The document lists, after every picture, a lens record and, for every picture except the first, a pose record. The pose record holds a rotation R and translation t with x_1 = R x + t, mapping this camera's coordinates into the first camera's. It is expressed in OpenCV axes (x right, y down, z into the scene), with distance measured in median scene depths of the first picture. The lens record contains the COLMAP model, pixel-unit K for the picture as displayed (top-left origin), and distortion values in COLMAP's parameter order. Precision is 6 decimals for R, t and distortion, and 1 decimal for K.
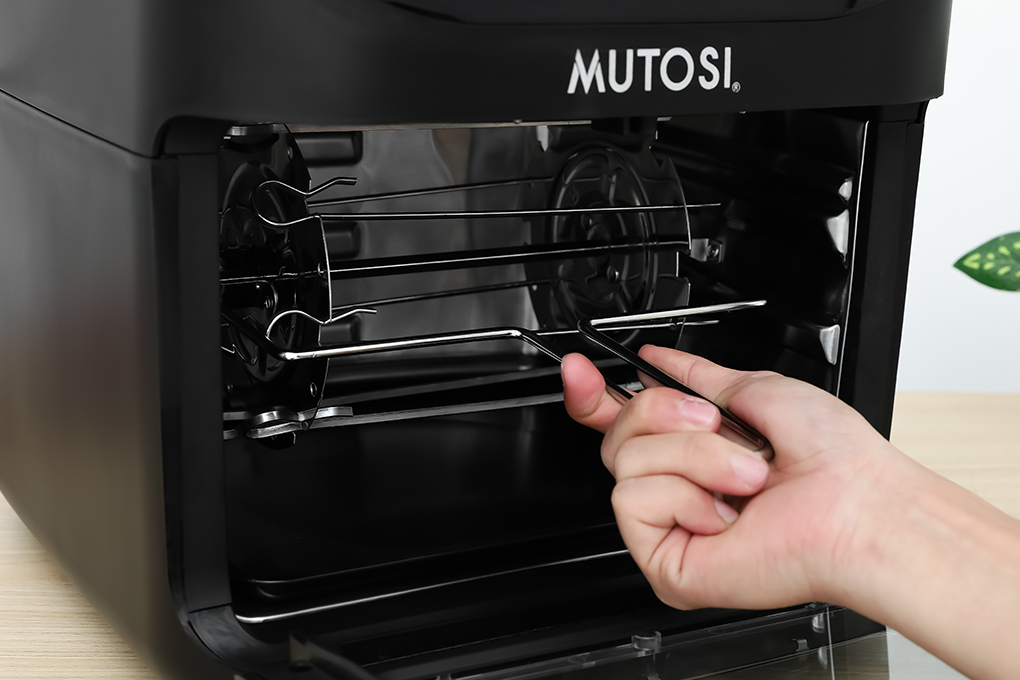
lens RADIAL K [[1849.6, 0, 510.0], [0, 1849.6, 340.0], [0, 0, 1]] dist [0.048687, 0.169638]
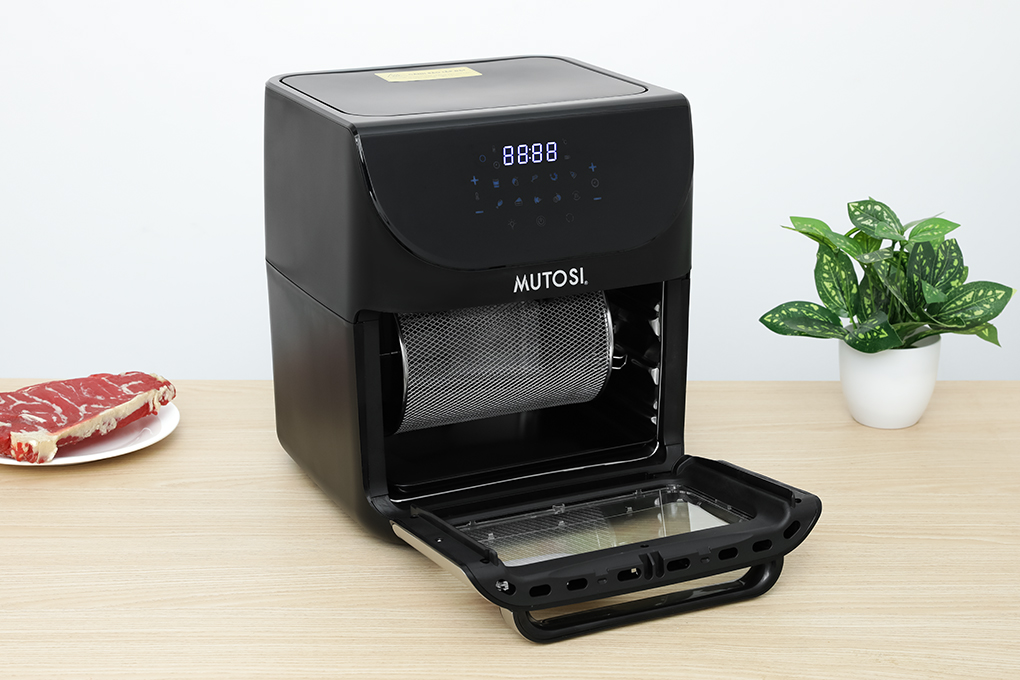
lens RADIAL K [[1849.6, 0, 510.0], [0, 1849.6, 340.0], [0, 0, 1]] dist [0.048687, 0.169638]
pose [[0.996076, -0.018904, -0.086459, 0.233807], [0.022616, 0.998855, 0.042155, -0.167525], [0.085563, -0.043945, 0.995363, -1.465461]]
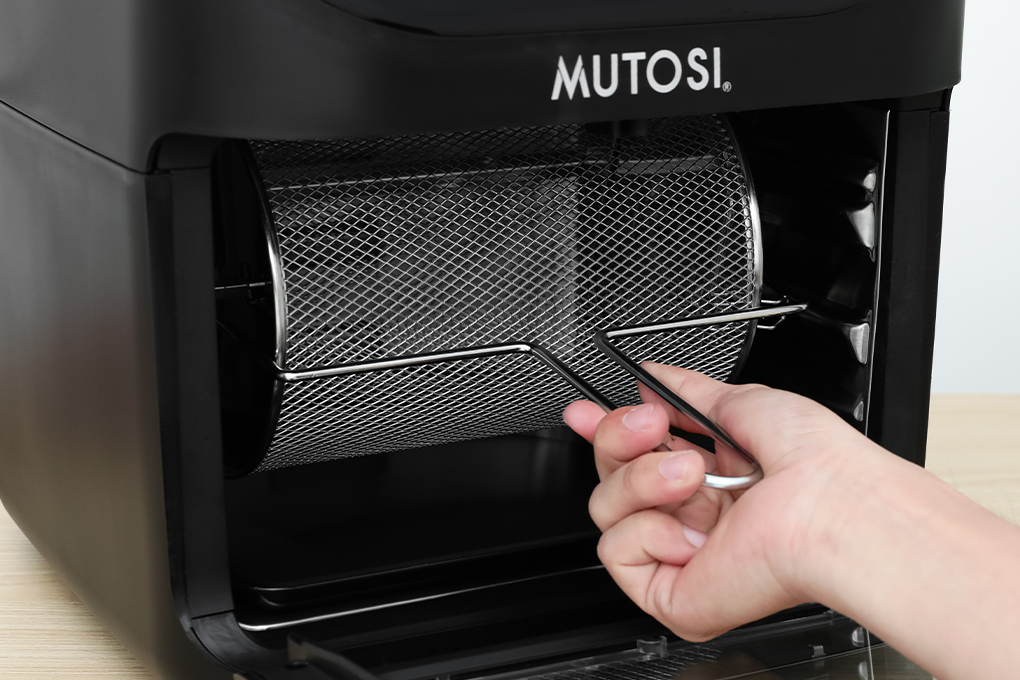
lens RADIAL K [[2374.6, 0, 510.0], [0, 2374.6, 340.0], [0, 0, 1]] dist [0.068373, 0.472681]
pose [[0.998123, -0.017485, -0.058696, 0.078813], [0.017345, 0.999845, -0.002897, 0.001456], [0.058738, 0.001874, 0.998272, -0.285748]]
